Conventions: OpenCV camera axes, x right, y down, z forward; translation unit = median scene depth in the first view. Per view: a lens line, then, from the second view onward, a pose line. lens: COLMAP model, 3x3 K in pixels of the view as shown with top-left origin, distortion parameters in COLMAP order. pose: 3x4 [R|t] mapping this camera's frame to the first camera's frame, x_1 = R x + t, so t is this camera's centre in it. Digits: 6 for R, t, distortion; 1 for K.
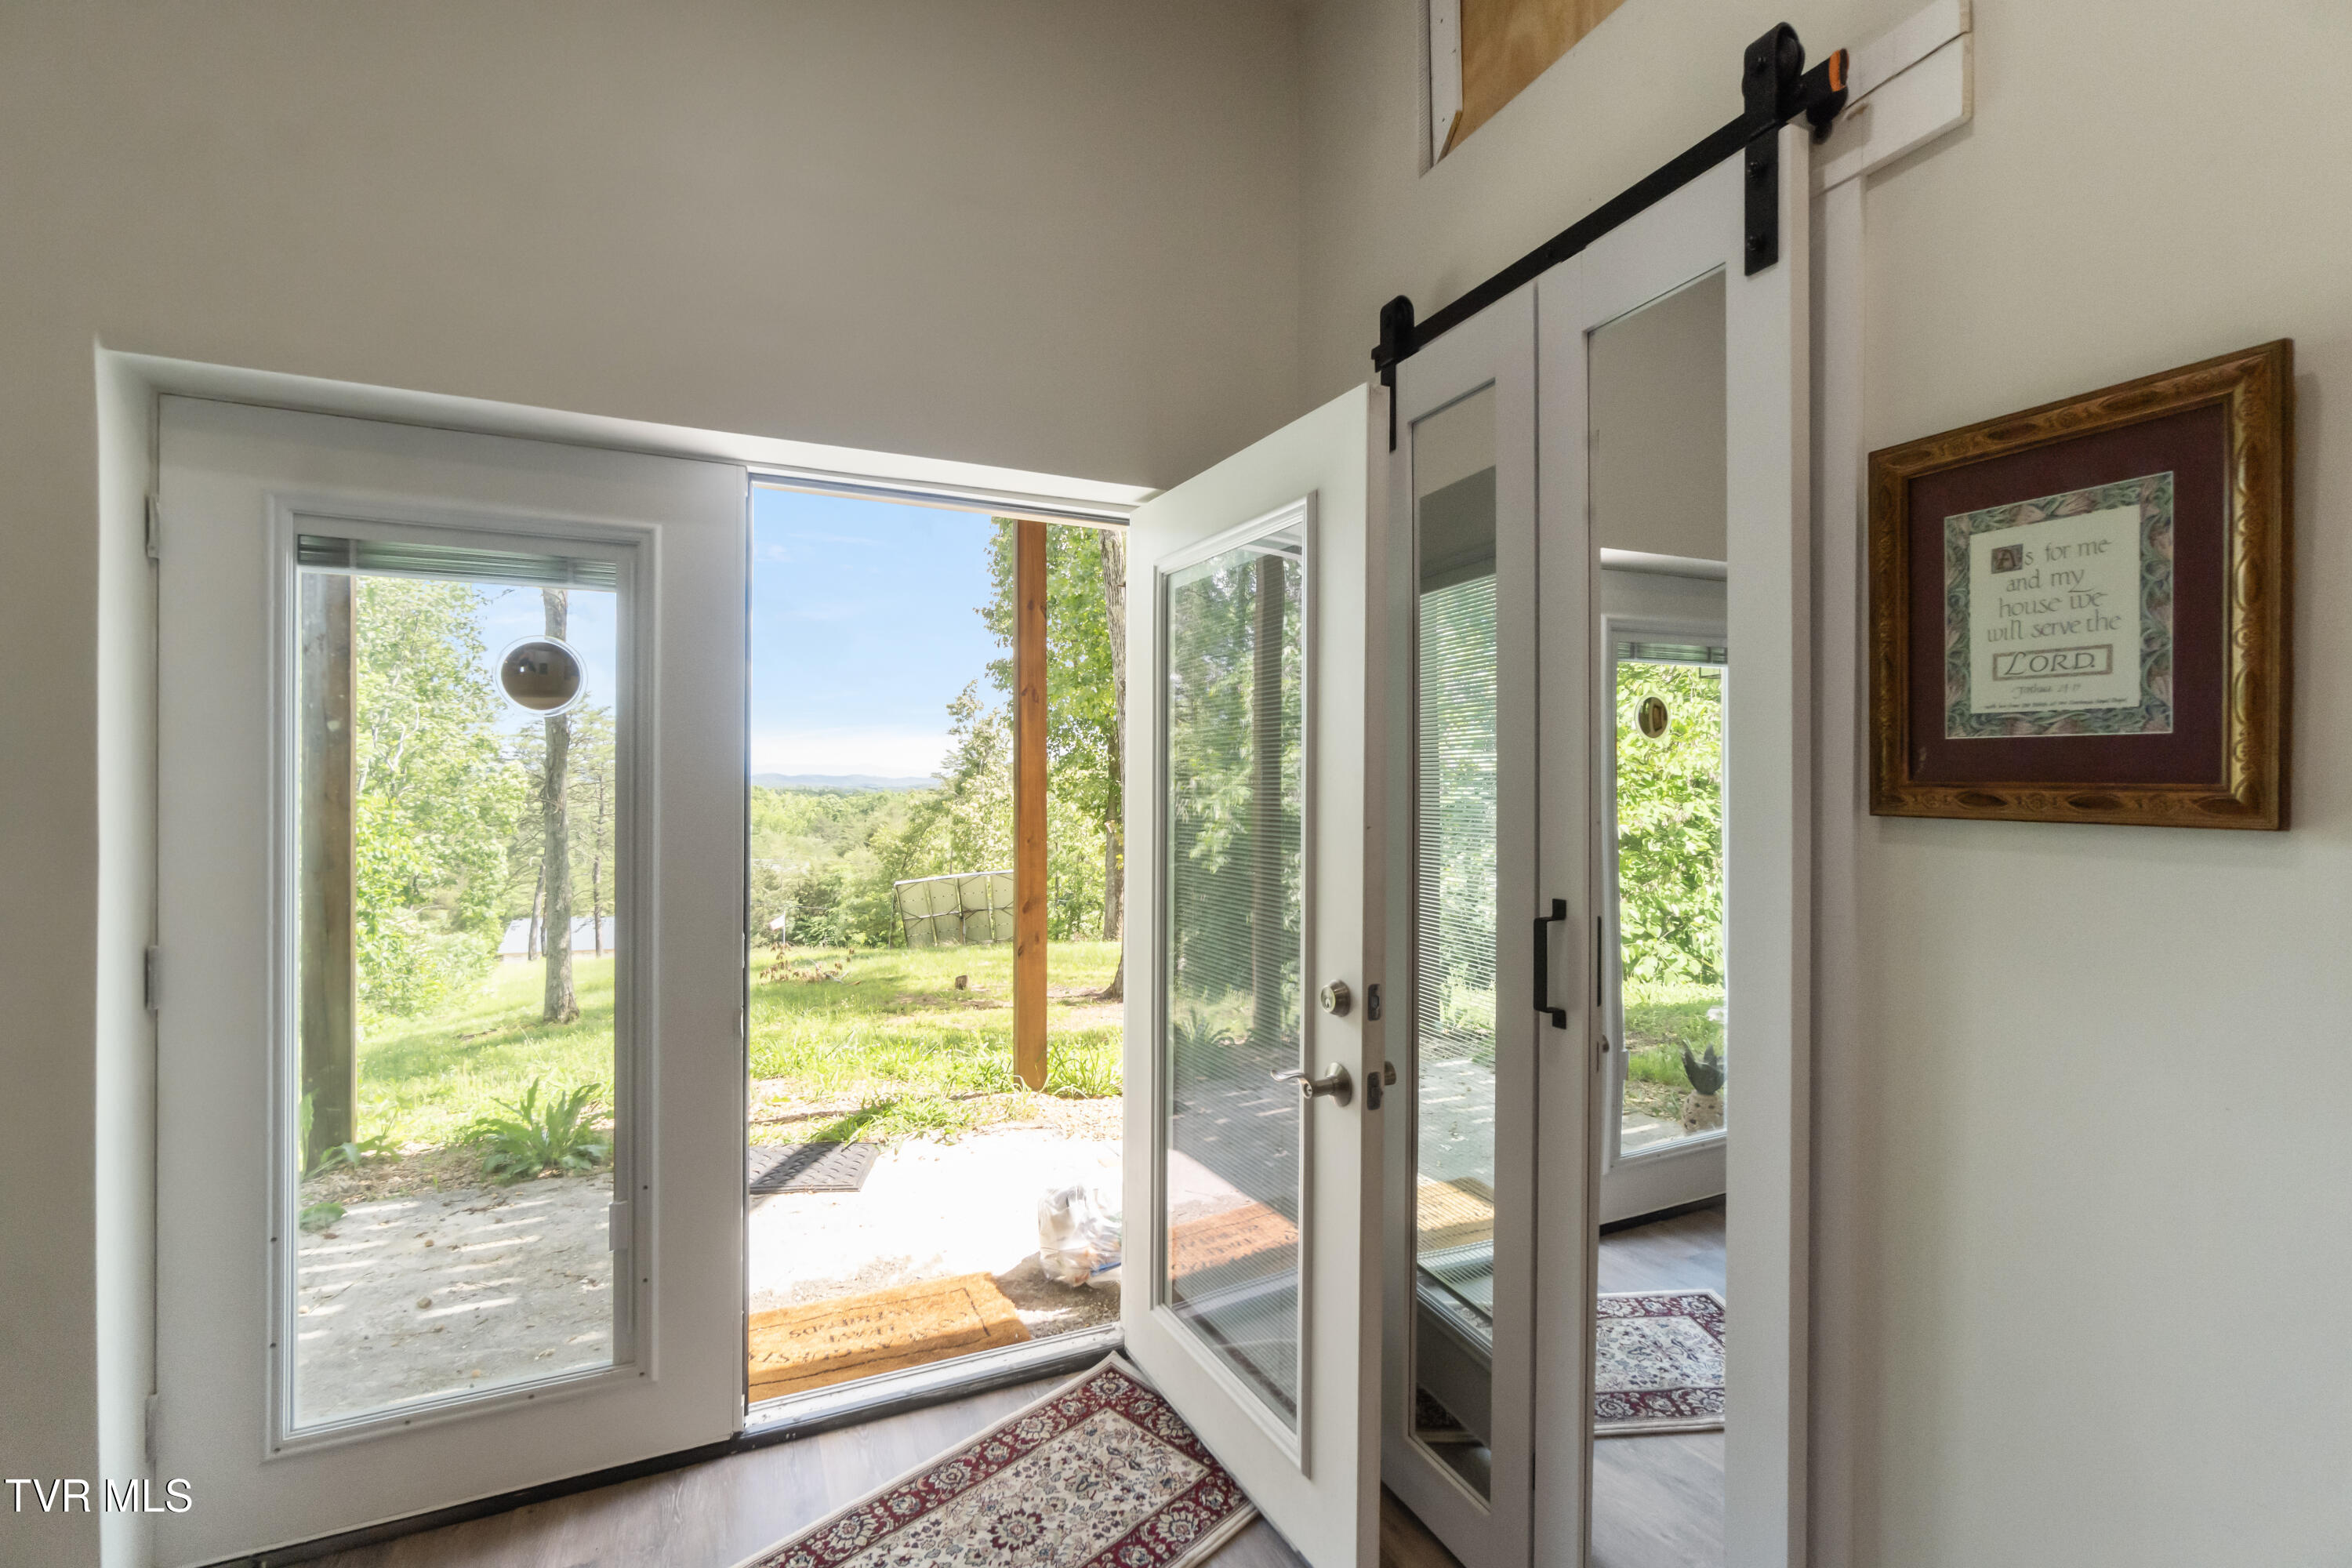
lens RADIAL K [[1004.3, 0, 1175.7], [0, 1004.3, 786.3], [0, 0, 1]] dist [-0.000208, 0.000156]
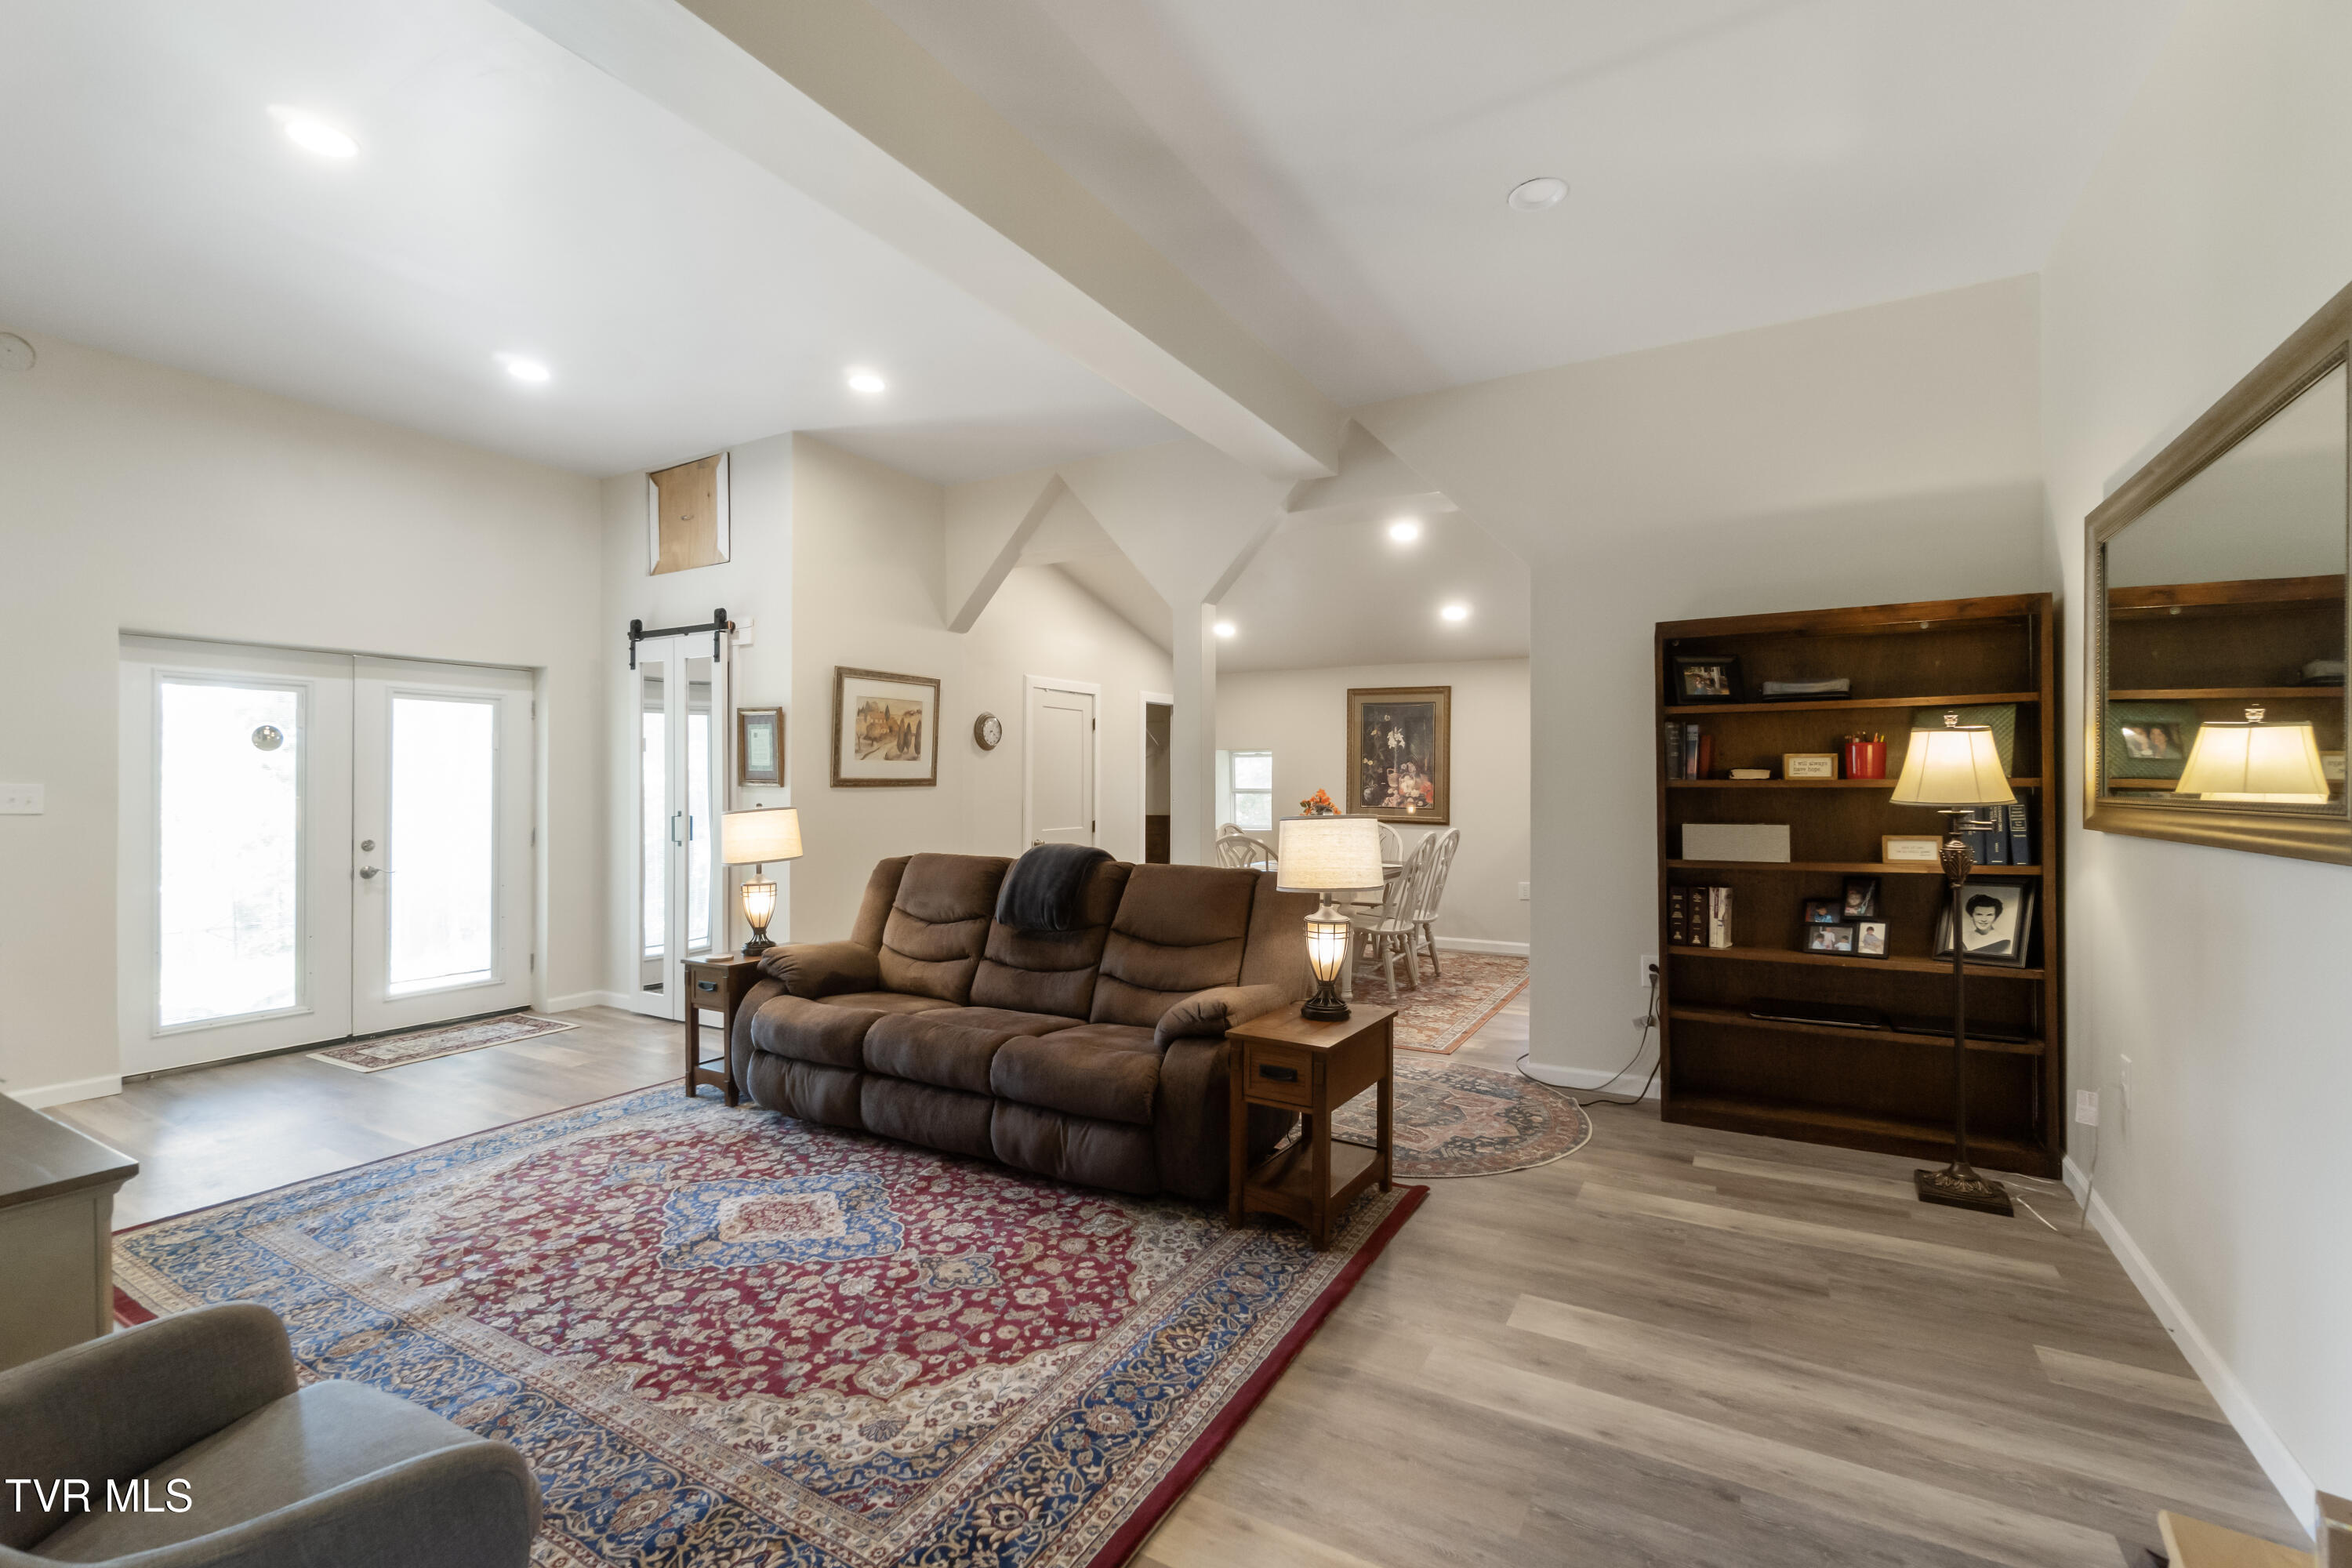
lens RADIAL K [[1025.5, 0, 1171.2], [0, 1025.5, 779.7], [0, 0, 1]] dist [-0.001074, 0.000102]
pose [[0.817490, -0.000019, 0.575943, -0.381133], [0.001749, 0.999995, -0.002449, 0.013228], [-0.575941, 0.003010, 0.817486, -3.857813]]
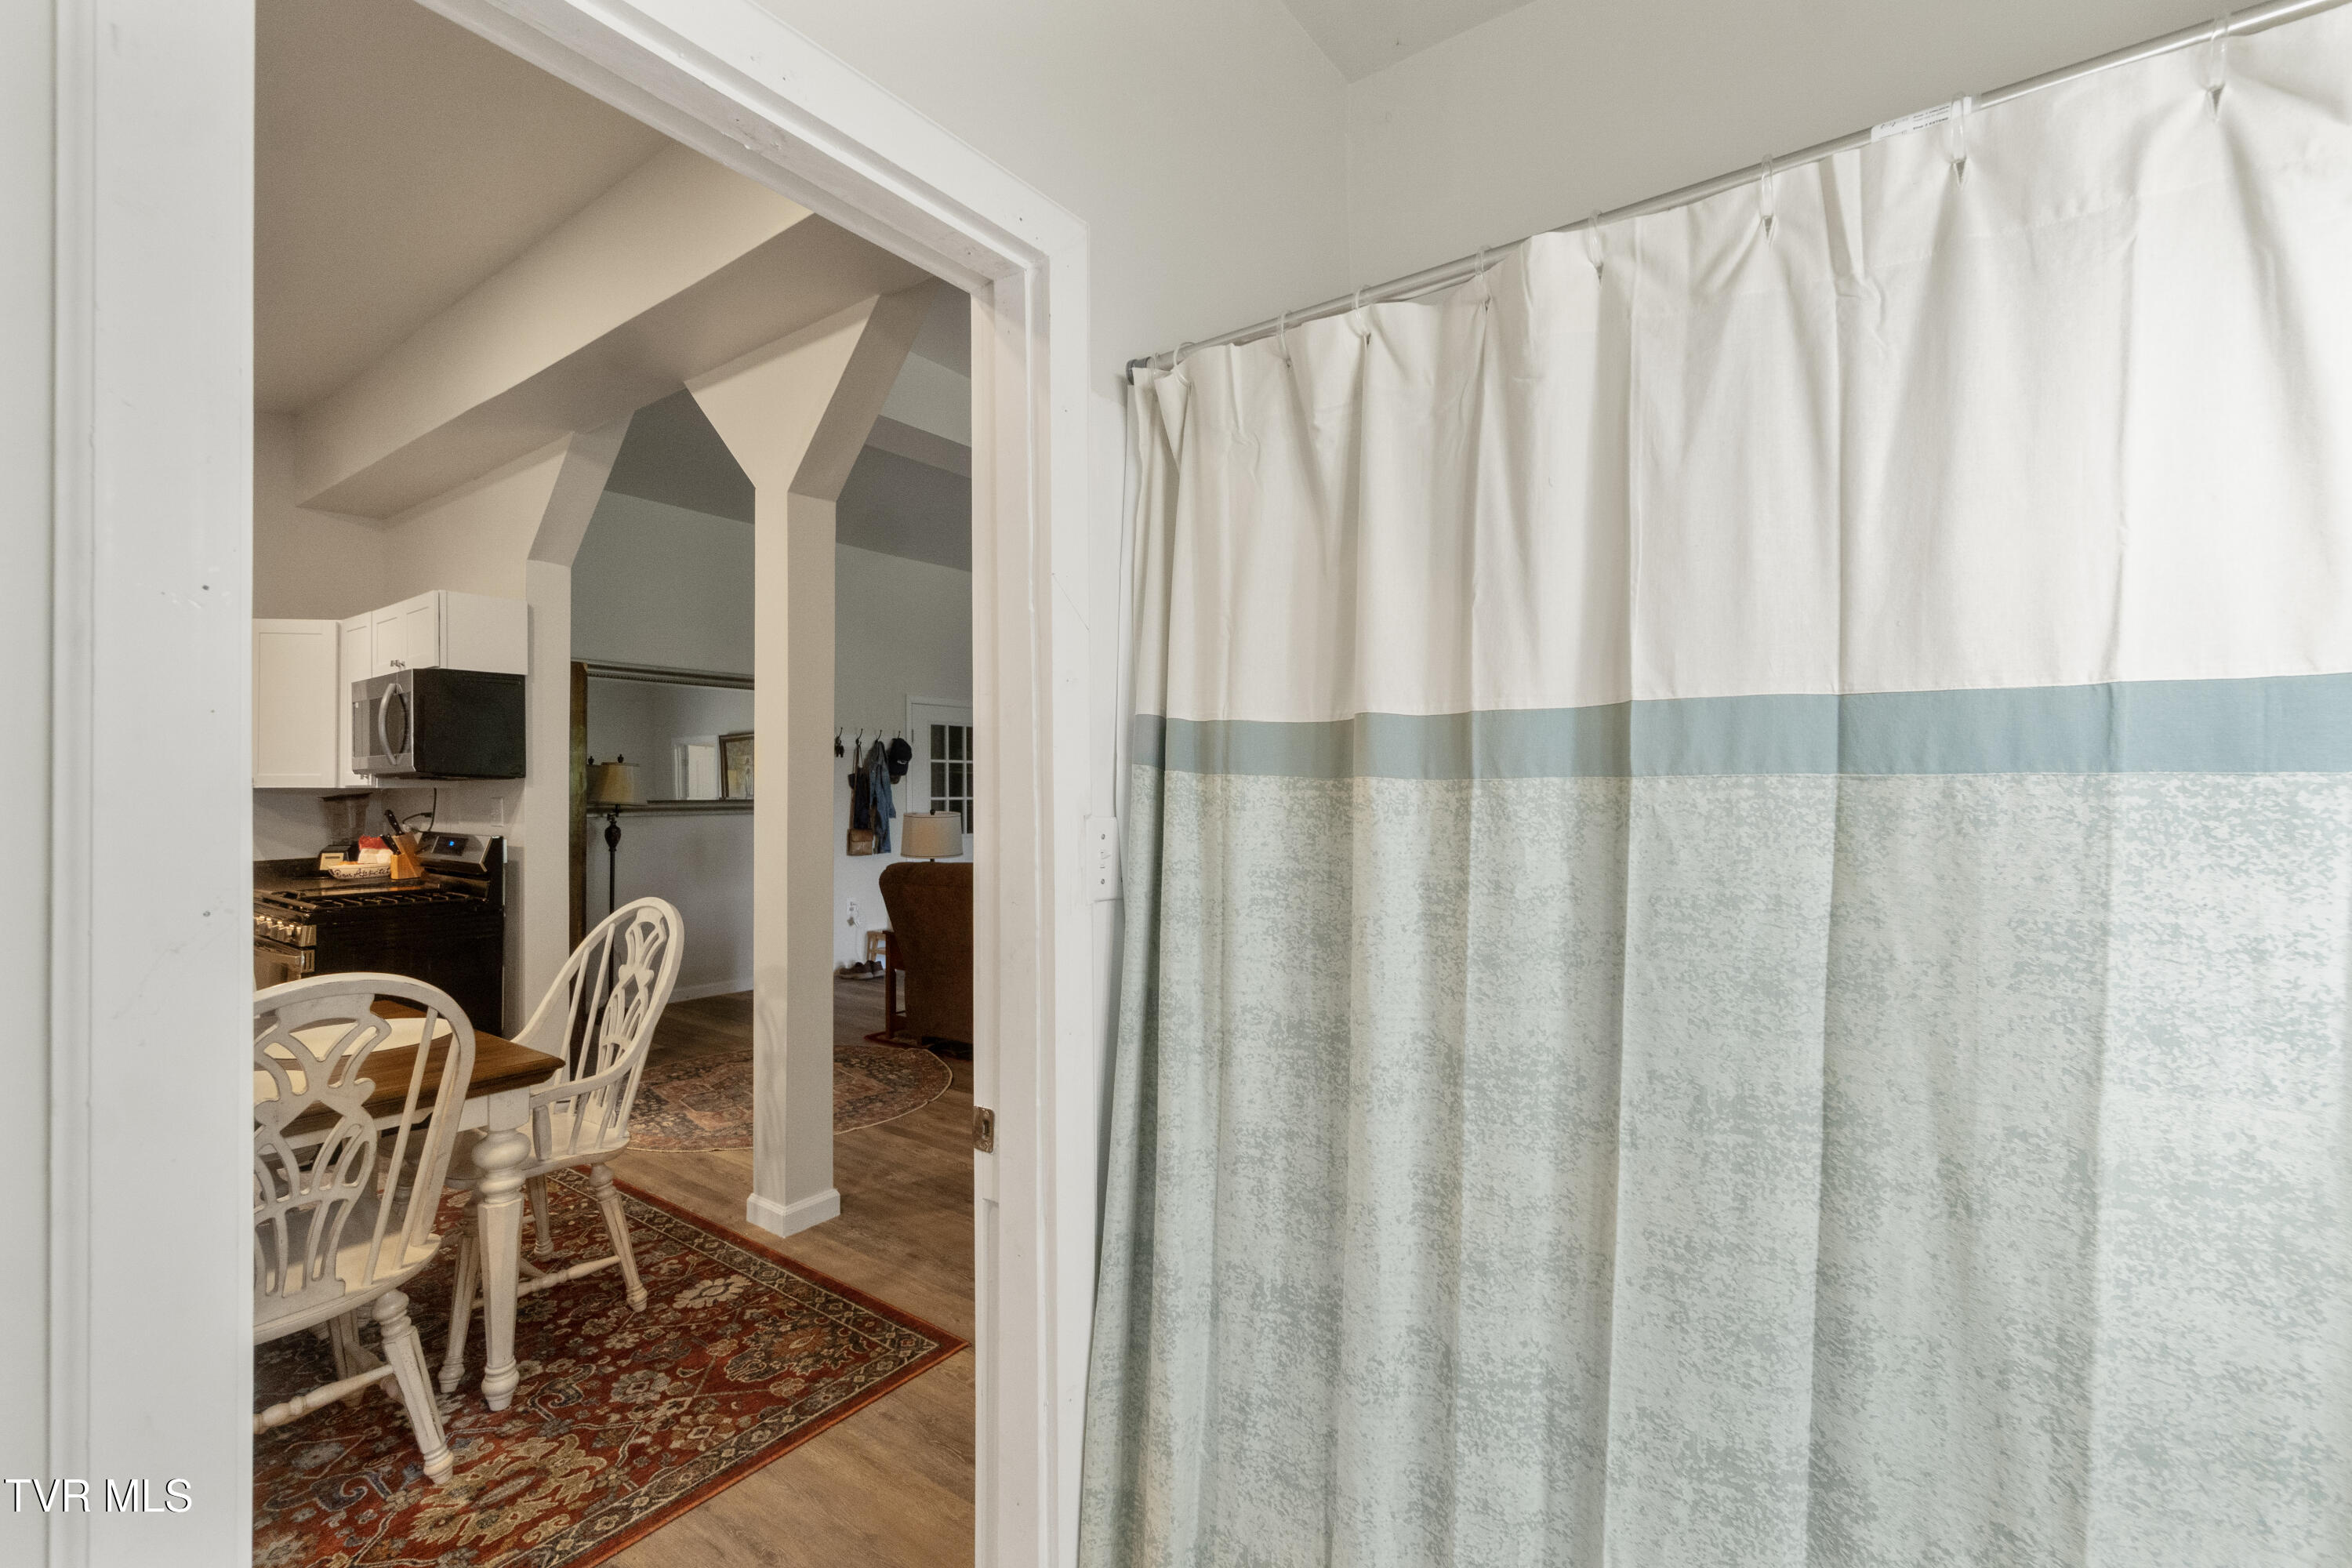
lens RADIAL K [[1015.8, 0, 1177.4], [0, 1015.8, 786.4], [0, 0, 1]] dist [-0.001708, 0.000183]
pose [[-0.871136, -0.006457, -0.490999, 2.755934], [-0.003938, 0.999973, -0.006165, 0.000501], [0.491025, -0.003437, -0.871138, 2.591174]]
